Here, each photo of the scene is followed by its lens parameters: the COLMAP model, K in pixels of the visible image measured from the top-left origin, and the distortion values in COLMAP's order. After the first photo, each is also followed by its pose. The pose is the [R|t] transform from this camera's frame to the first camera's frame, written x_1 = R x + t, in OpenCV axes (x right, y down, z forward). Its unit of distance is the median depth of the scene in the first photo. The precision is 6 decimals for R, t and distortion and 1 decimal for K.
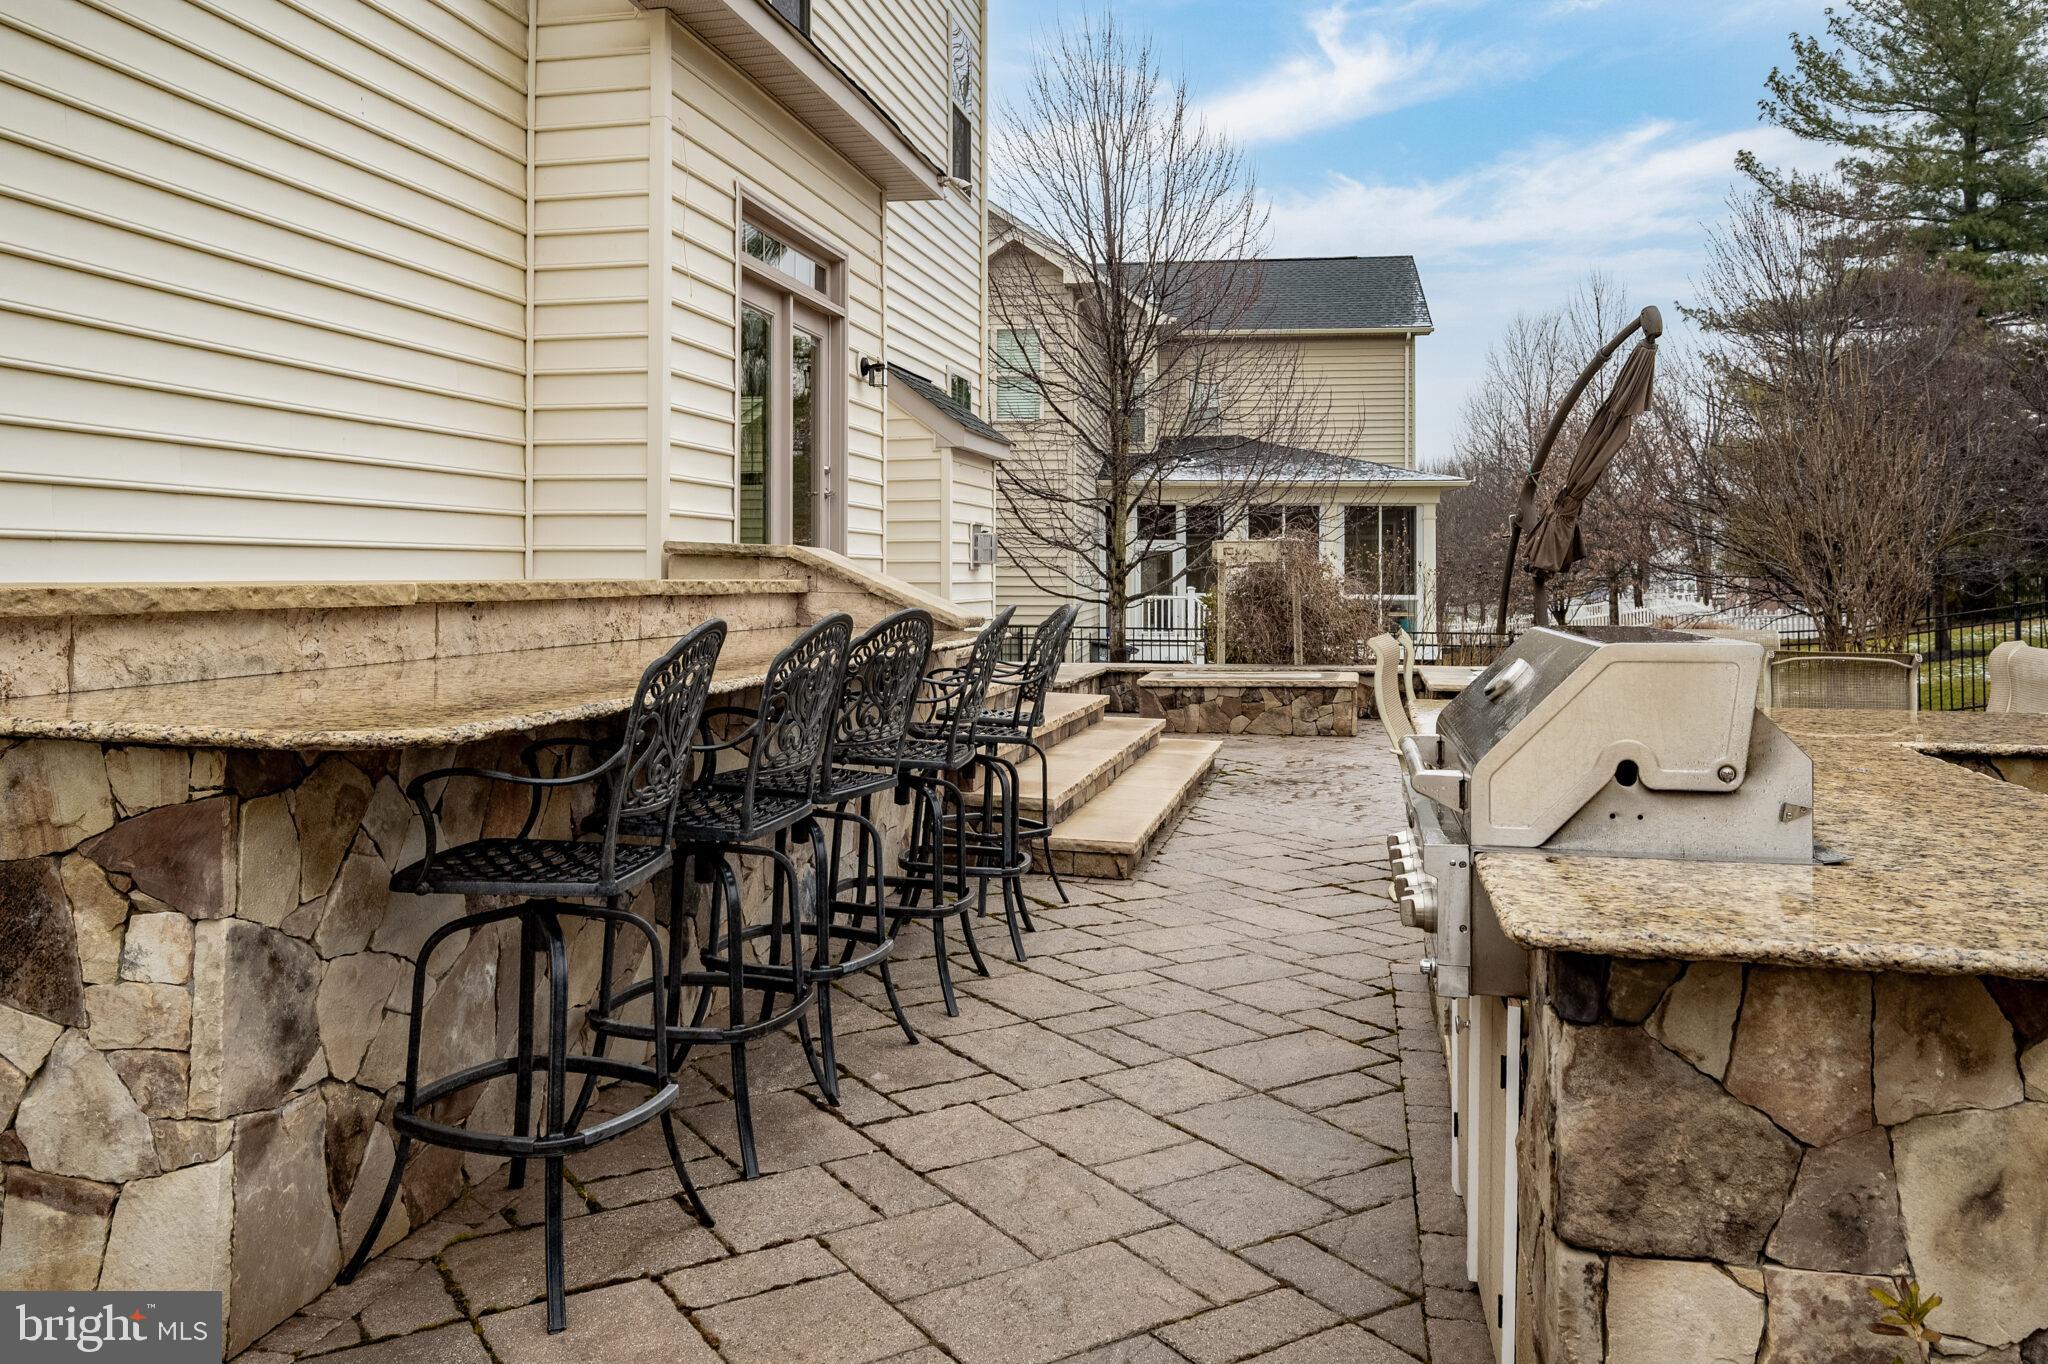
lens RADIAL K [[1515.6, 0, 1020.9], [0, 1515.6, 584.6], [0, 0, 1]] dist [-0.001647, -0.001232]
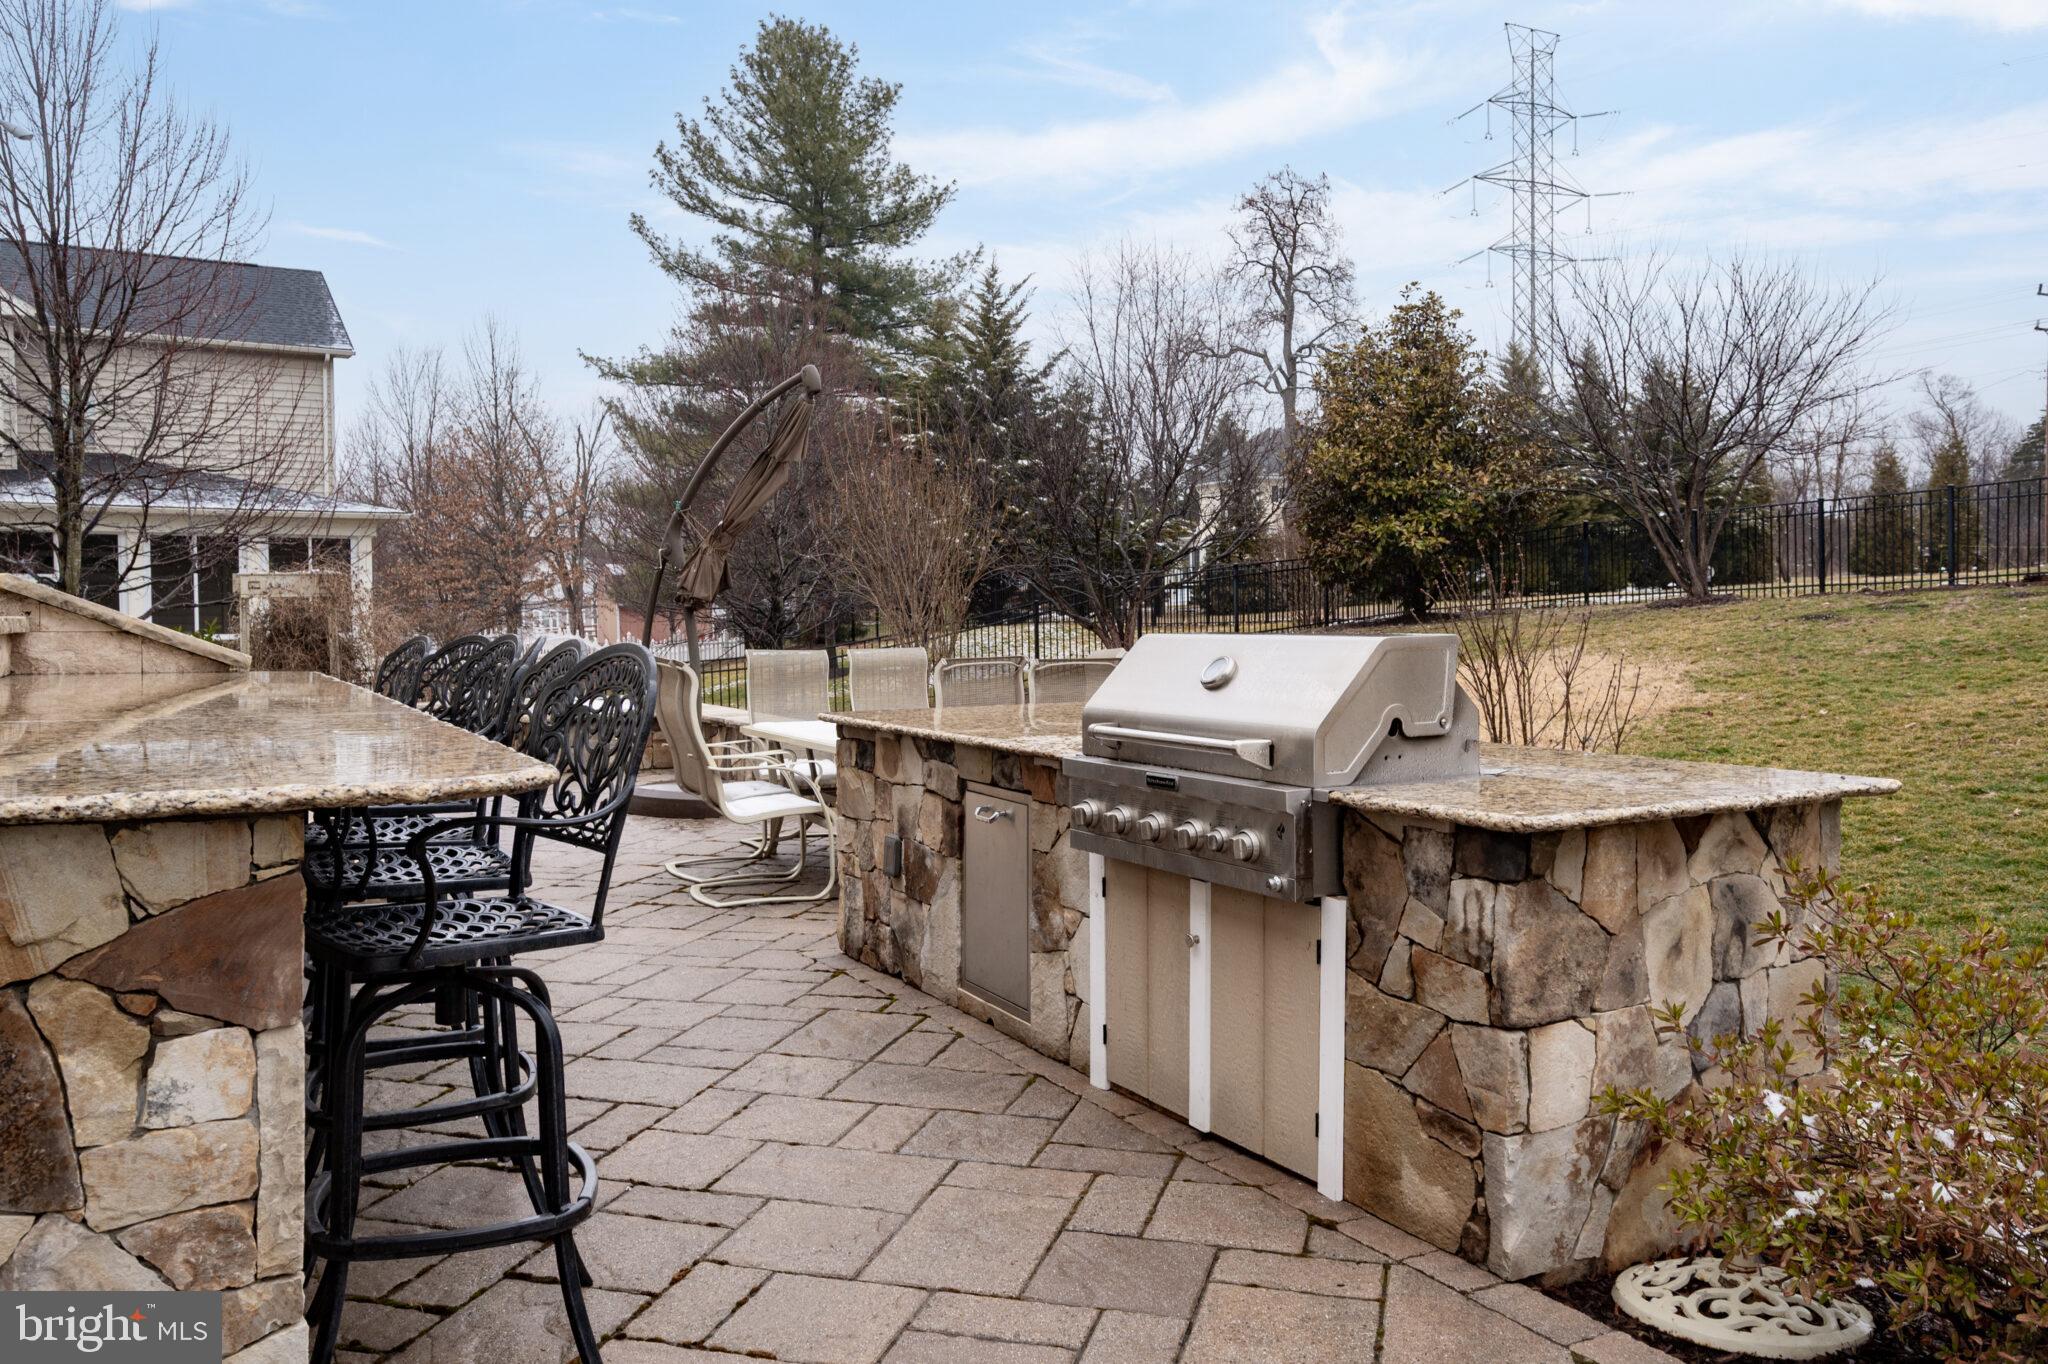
lens RADIAL K [[1505.7, 0, 1028.4], [0, 1505.7, 664.7], [0, 0, 1]] dist [-0.003752, 0.000390]
pose [[0.754399, -0.036405, 0.655406, -0.535542], [0.017061, 0.999211, 0.035864, 0.005593], [-0.656195, -0.015874, 0.754425, 0.102728]]
